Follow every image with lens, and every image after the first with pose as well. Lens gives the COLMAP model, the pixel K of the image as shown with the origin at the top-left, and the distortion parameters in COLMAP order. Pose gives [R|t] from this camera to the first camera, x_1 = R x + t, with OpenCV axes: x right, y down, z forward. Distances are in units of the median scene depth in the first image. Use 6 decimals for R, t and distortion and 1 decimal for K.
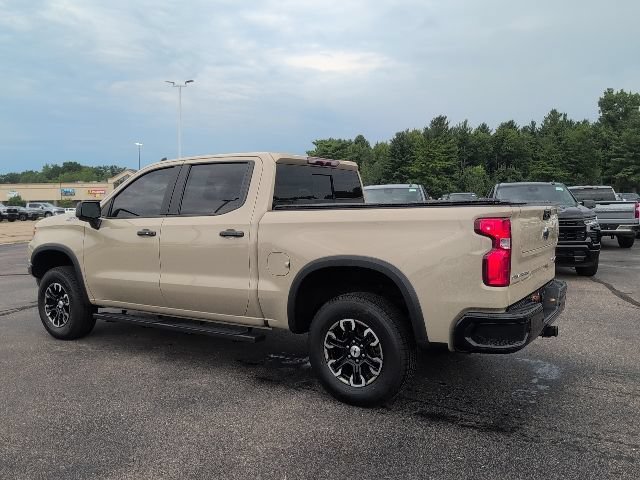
lens RADIAL K [[554.5, 0, 310.2], [0, 554.5, 239.6], [0, 0, 1]] dist [0.022851, -0.010153]
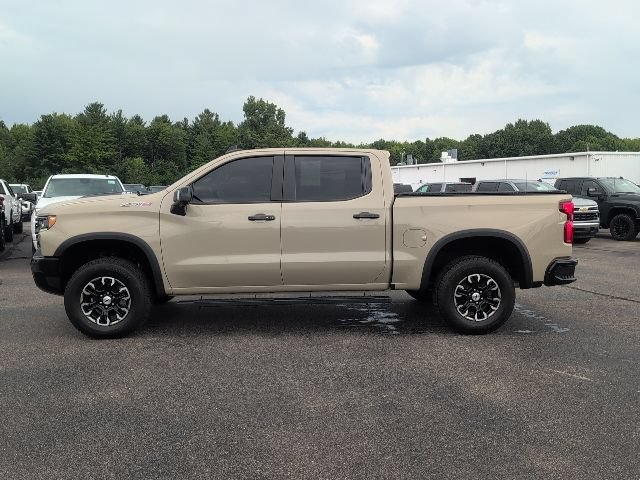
lens RADIAL K [[557.5, 0, 333.4], [0, 557.5, 239.7], [0, 0, 1]] dist [0.025353, -0.007344]
pose [[0.786361, -0.035610, 0.616740, -0.835871], [0.028092, 0.999366, 0.021885, 0.010881], [-0.617129, 0.000116, 0.786862, 0.077083]]
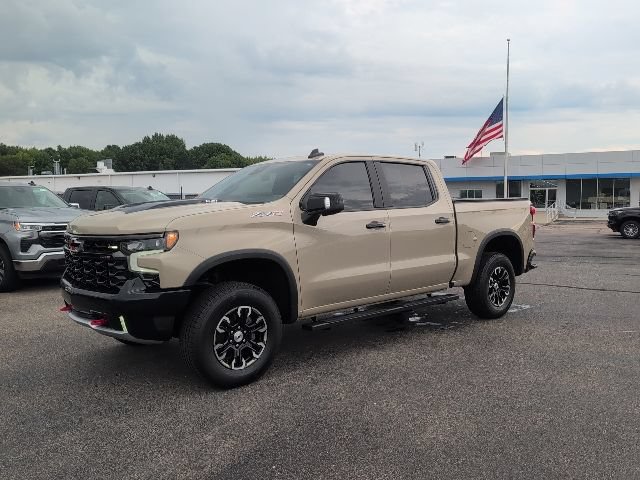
lens RADIAL K [[557.5, 0, 333.4], [0, 557.5, 239.7], [0, 0, 1]] dist [0.025353, -0.007344]
pose [[0.216995, -0.048032, 0.974990, -1.296263], [0.070605, 0.996945, 0.033400, -0.024790], [-0.973616, 0.061591, 0.219723, 0.848836]]
